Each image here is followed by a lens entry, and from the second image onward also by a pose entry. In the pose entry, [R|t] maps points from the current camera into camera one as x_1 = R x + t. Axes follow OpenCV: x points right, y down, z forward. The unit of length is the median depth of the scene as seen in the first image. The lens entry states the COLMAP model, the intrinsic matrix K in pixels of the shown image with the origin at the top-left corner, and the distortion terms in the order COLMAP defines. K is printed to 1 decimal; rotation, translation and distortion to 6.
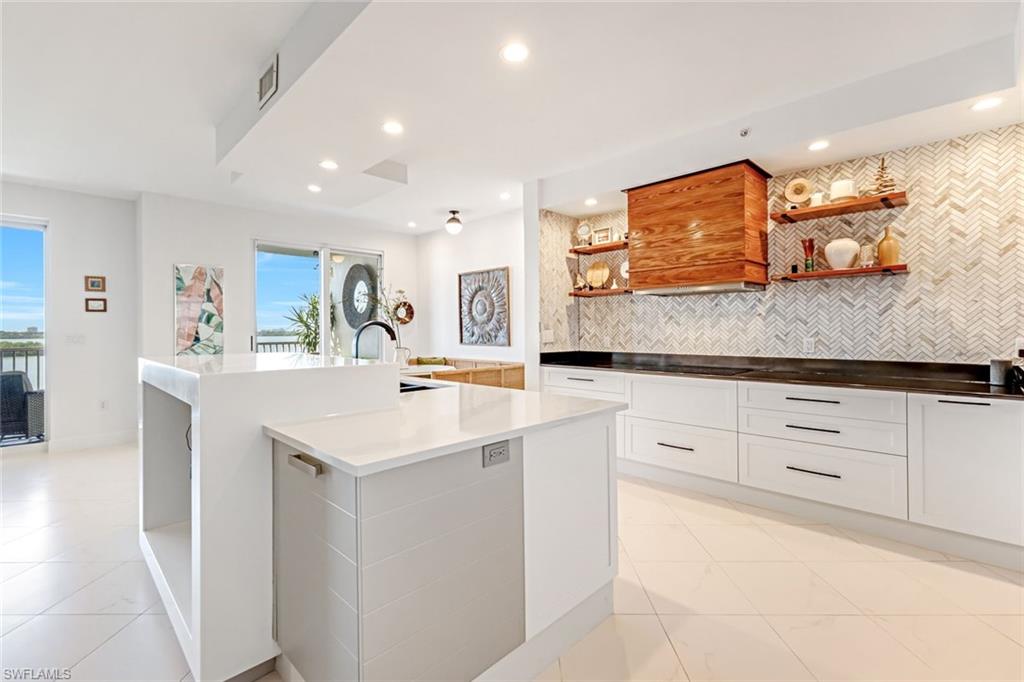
lens RADIAL K [[463.9, 0, 505.3], [0, 463.9, 323.6], [0, 0, 1]] dist [0.003767, -0.001427]
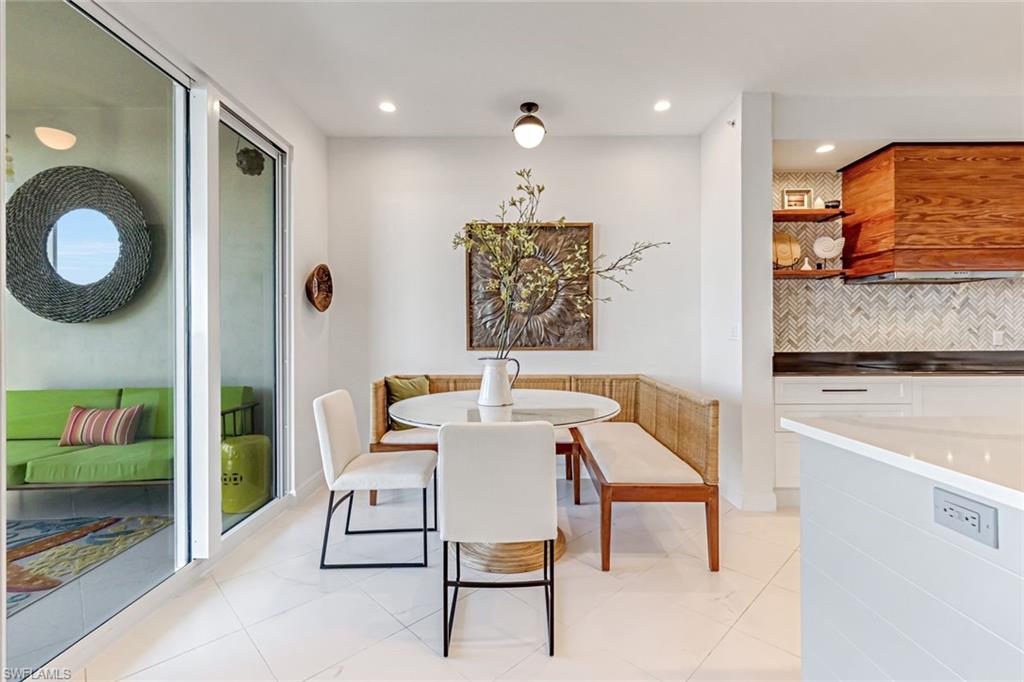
lens RADIAL K [[463.9, 0, 504.6], [0, 463.9, 329.4], [0, 0, 1]] dist [0.003767, -0.001427]
pose [[0.690692, 0.007998, 0.723105, -0.815642], [-0.008865, 0.999957, -0.002594, 0.036711], [-0.723094, -0.004619, 0.690734, 1.005018]]
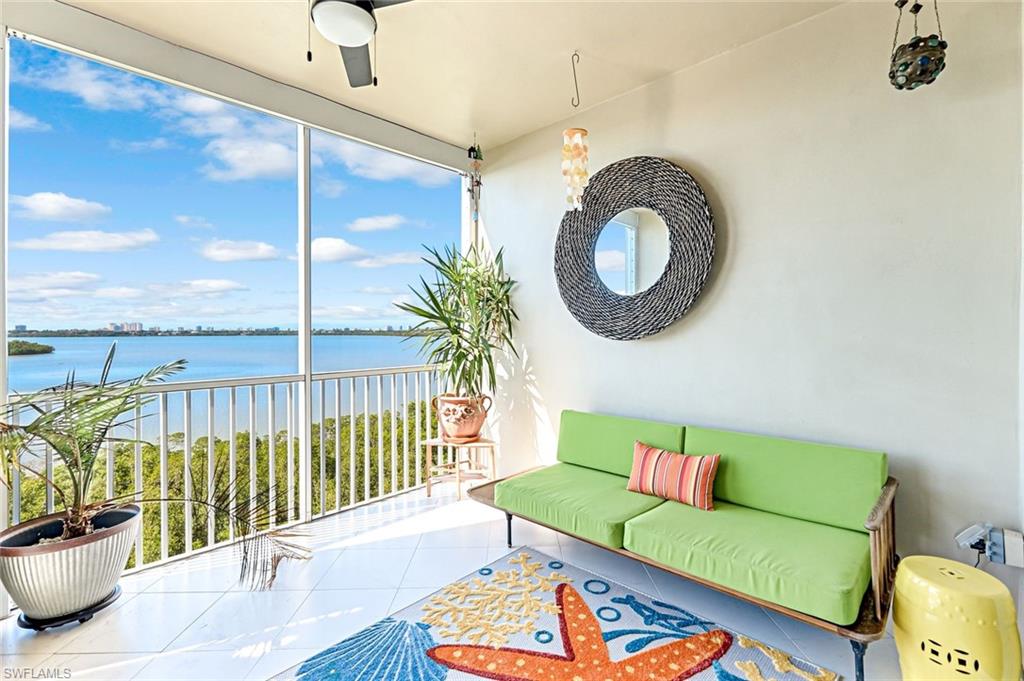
lens RADIAL K [[463.9, 0, 491.5], [0, 463.9, 333.7], [0, 0, 1]] dist [0.003767, -0.001427]
pose [[0.999887, 0.005764, -0.013861, -0.963887], [-0.005475, 0.999769, 0.020790, 0.001243], [0.013977, -0.020712, 0.999688, 1.470782]]
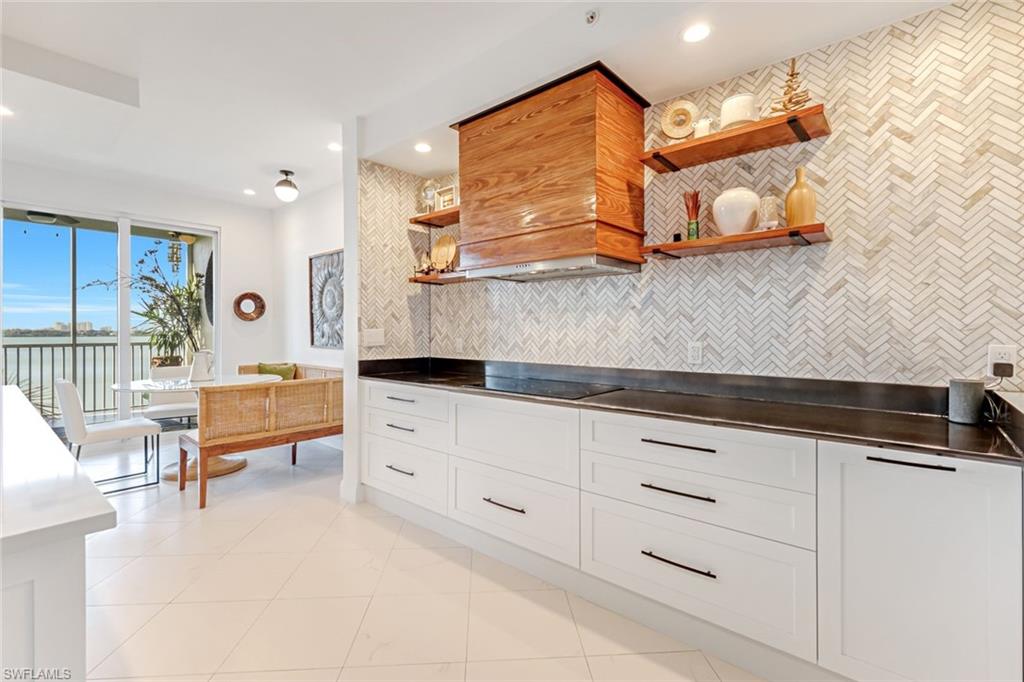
lens RADIAL K [[463.9, 0, 520.6], [0, 463.9, 325.5], [0, 0, 1]] dist [0.003767, -0.001427]
pose [[0.995979, 0.006485, 0.089353, 0.318452], [-0.006748, 0.999974, 0.002638, 0.006871], [-0.089334, -0.003230, 0.995997, 0.329237]]
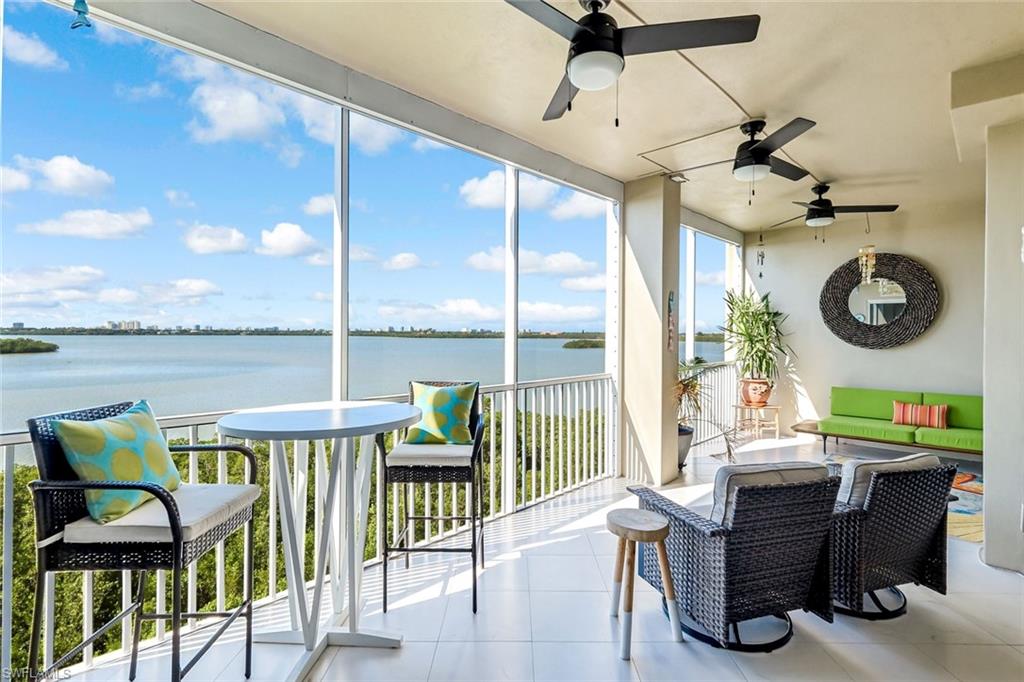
lens RADIAL K [[463.9, 0, 514.6], [0, 463.9, 333.8], [0, 0, 1]] dist [0.003767, -0.001427]
pose [[0.999825, 0.017119, -0.007485, -1.946029], [-0.016995, 0.999723, 0.016312, -0.027729], [0.007763, -0.016182, 0.999839, 0.726799]]
